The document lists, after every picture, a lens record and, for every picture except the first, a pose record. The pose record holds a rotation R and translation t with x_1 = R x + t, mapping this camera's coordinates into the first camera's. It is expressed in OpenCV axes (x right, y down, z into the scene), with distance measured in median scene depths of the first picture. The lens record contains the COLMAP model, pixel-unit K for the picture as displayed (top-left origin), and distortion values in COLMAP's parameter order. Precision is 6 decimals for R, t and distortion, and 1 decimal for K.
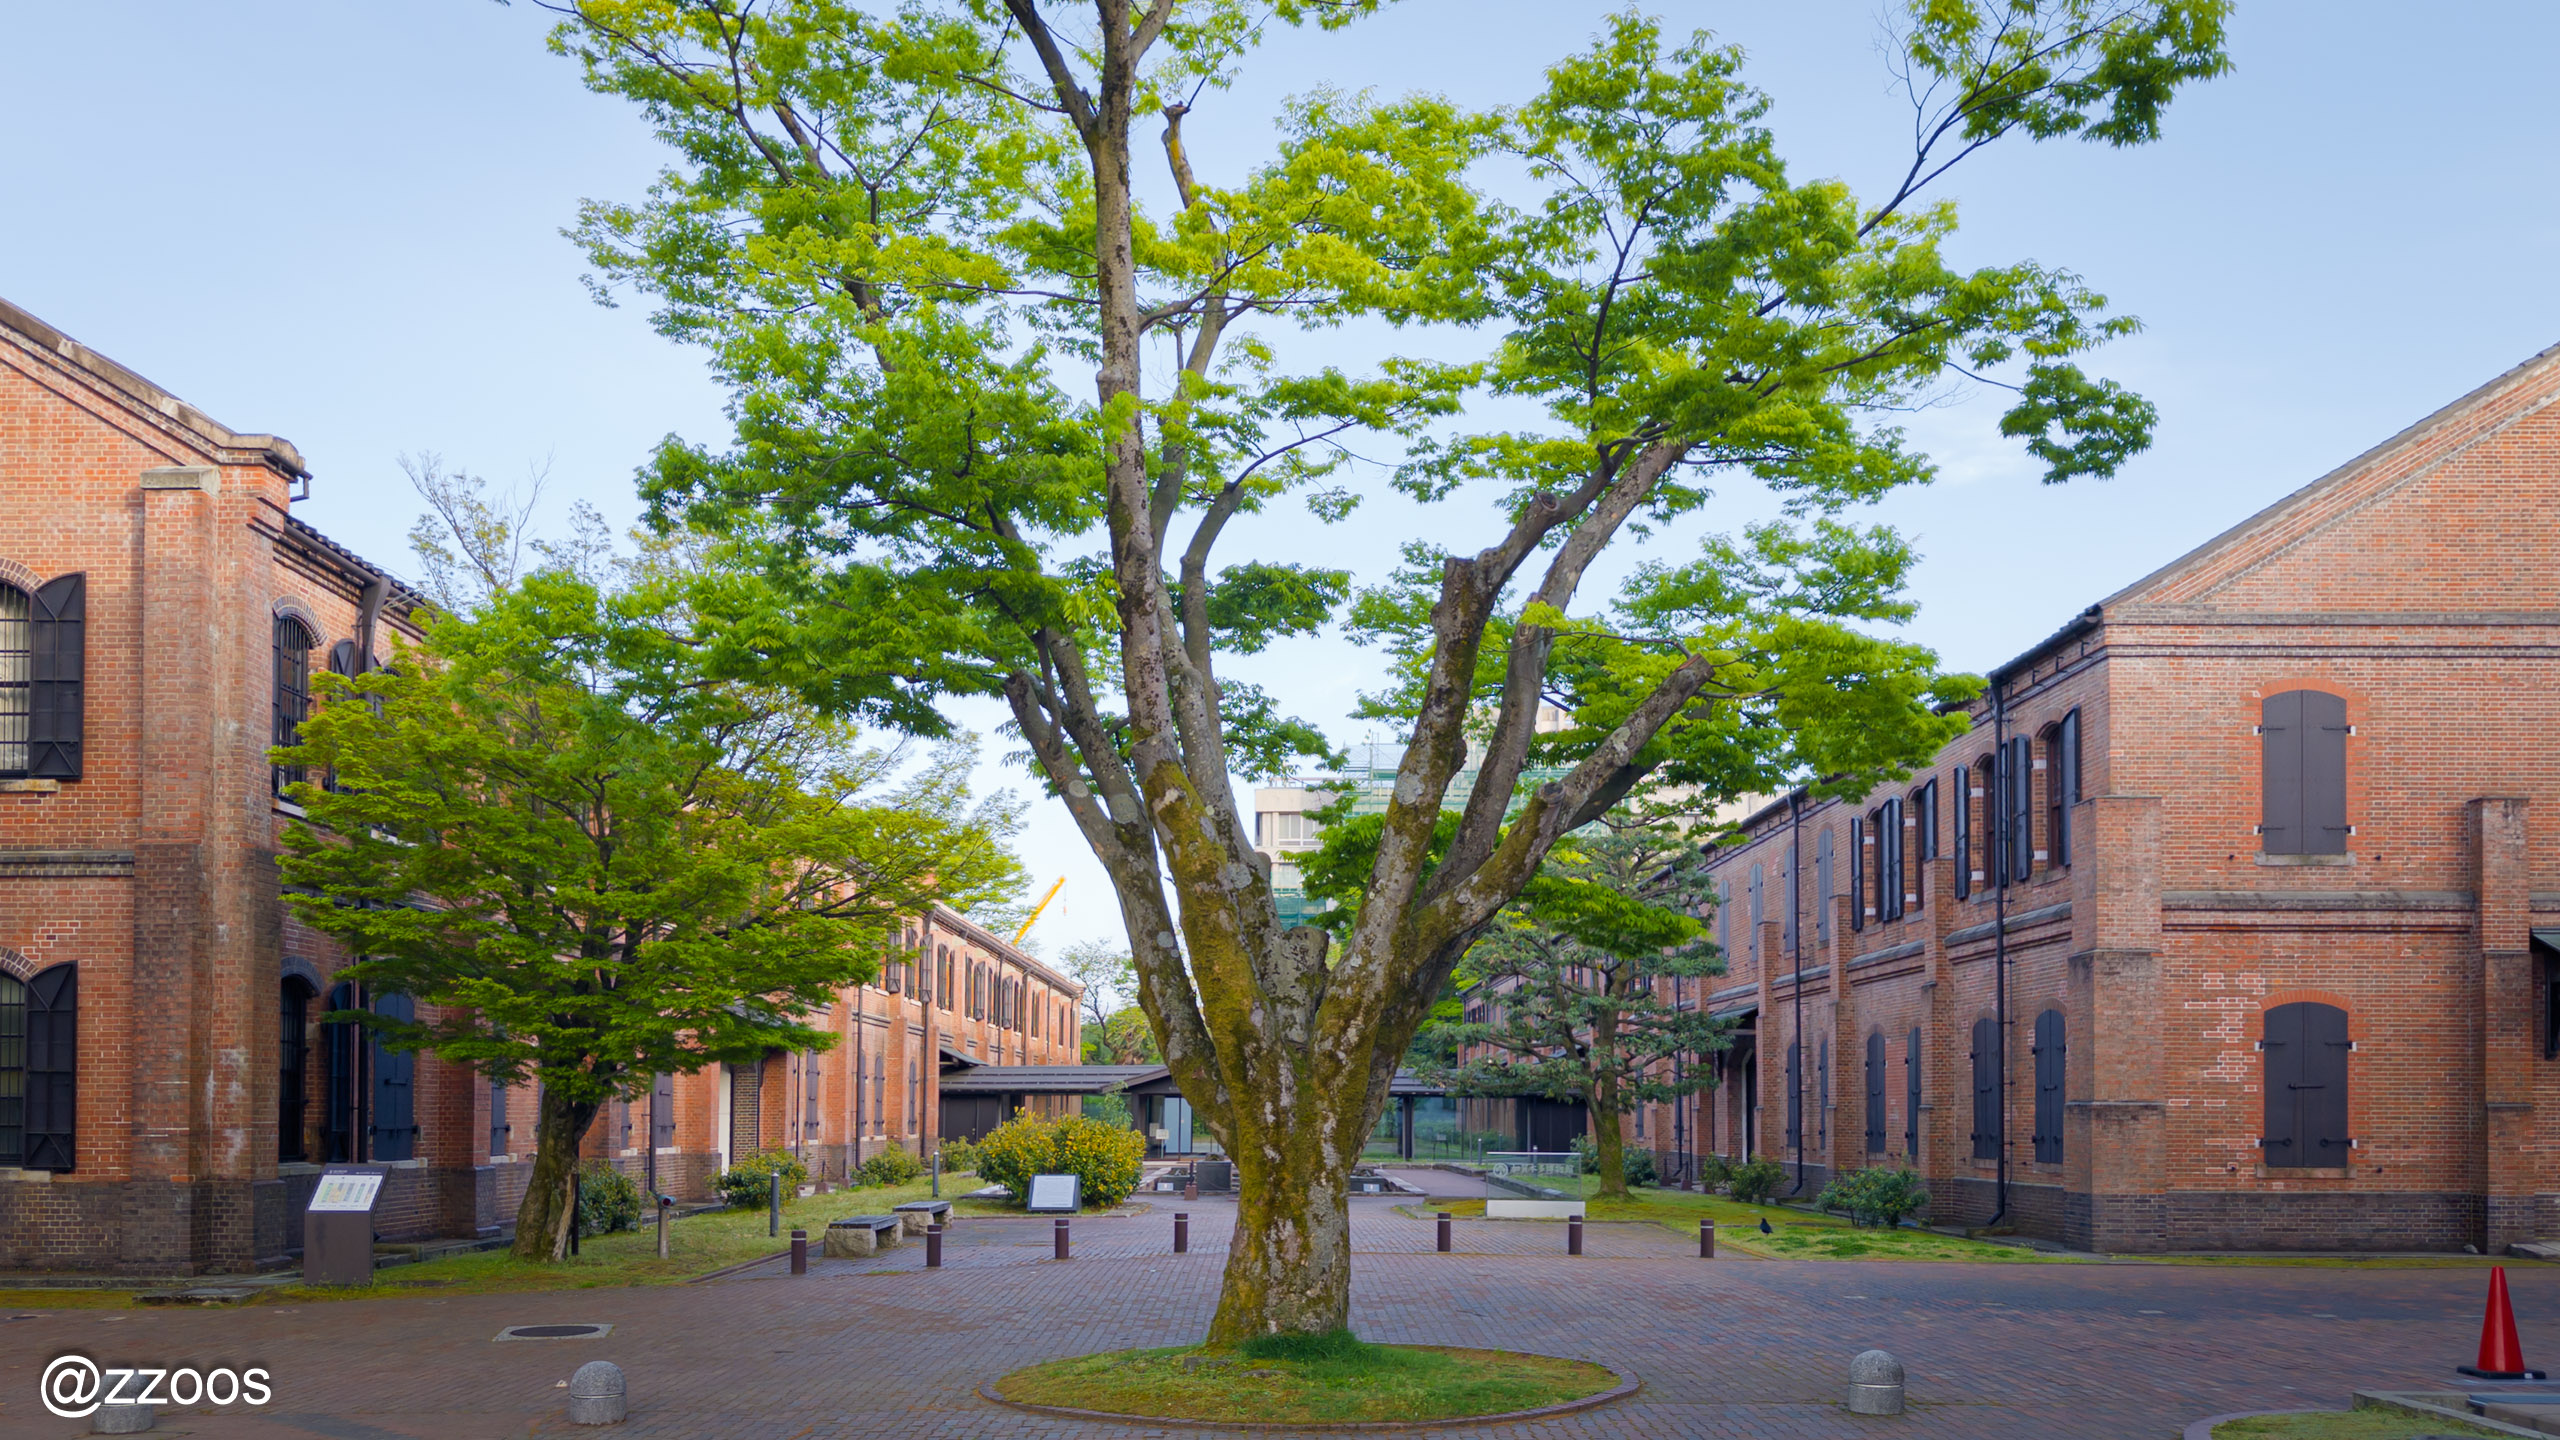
lens RADIAL K [[1908.3, 0, 1279.0], [0, 1908.3, 686.2], [0, 0, 1]] dist [0.072088, -0.086130]
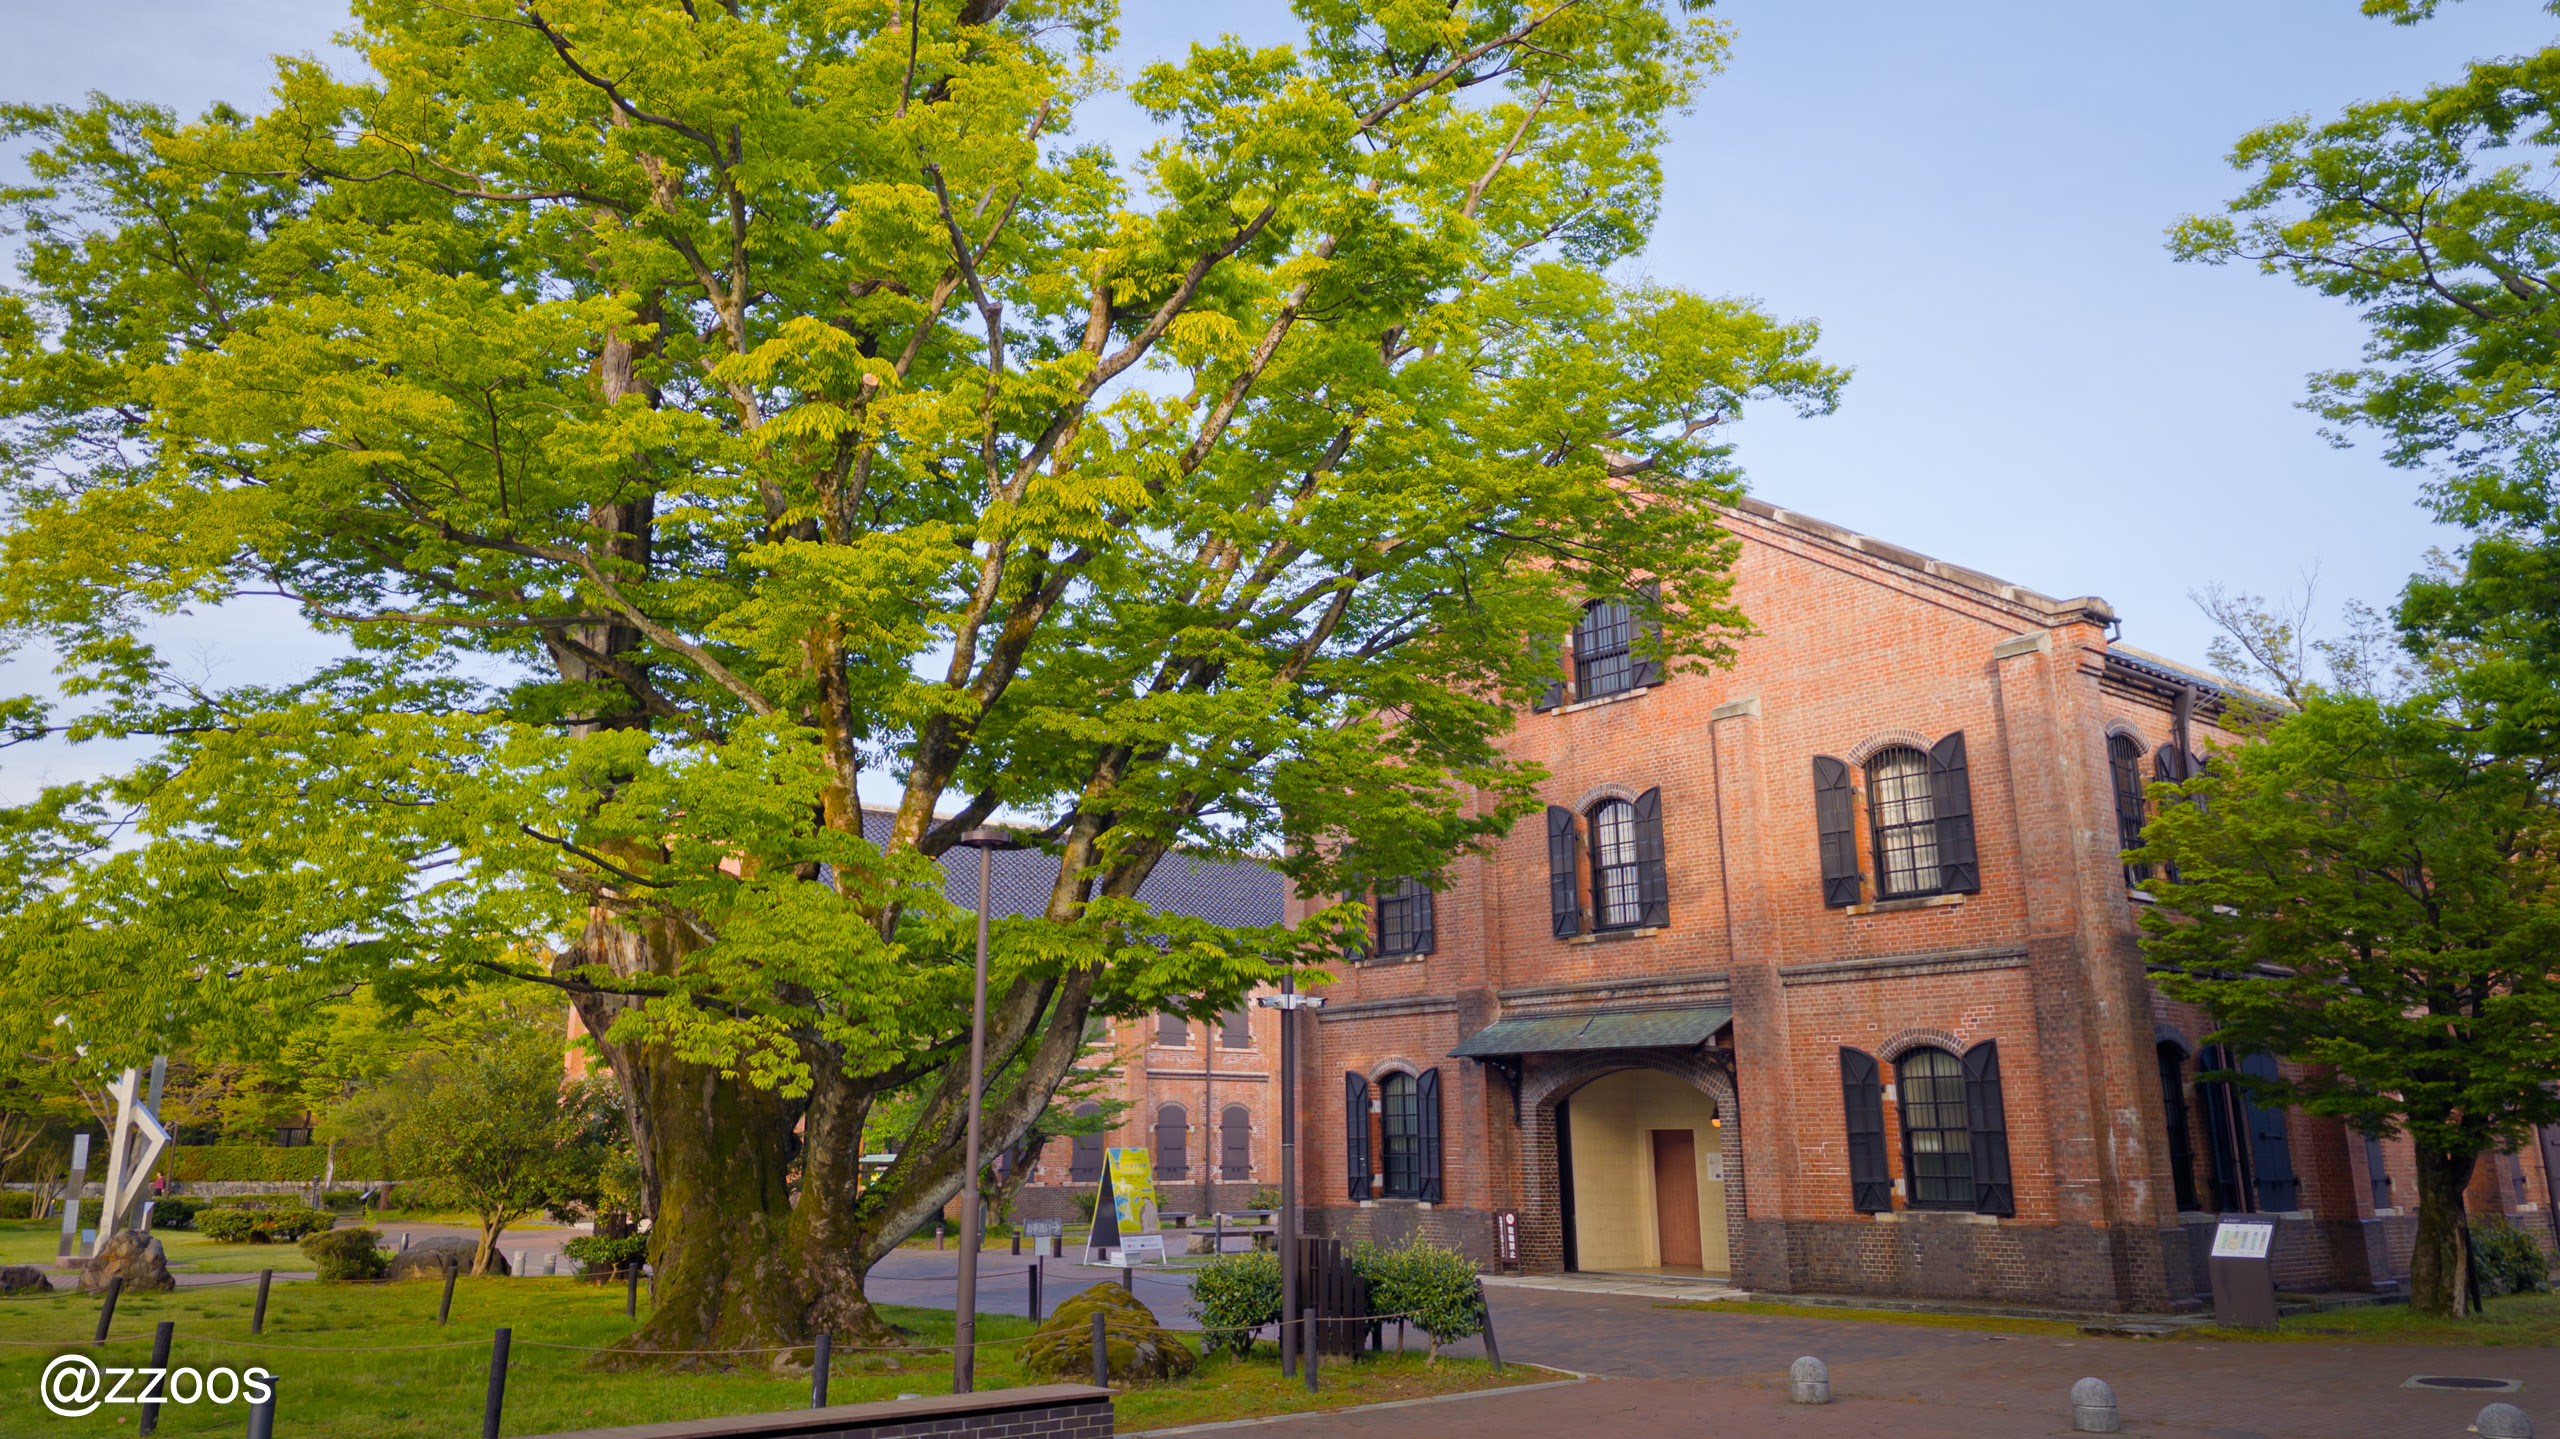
lens RADIAL K [[2591.3, 0, 1280.0], [0, 2591.3, 719.5], [0, 0, 1]] dist [-0.034602, -0.018465]
pose [[0.707840, -0.118469, -0.696368, 0.189025], [0.151373, 0.988374, -0.014280, -0.094144], [0.689963, -0.095303, 0.717543, -0.410612]]
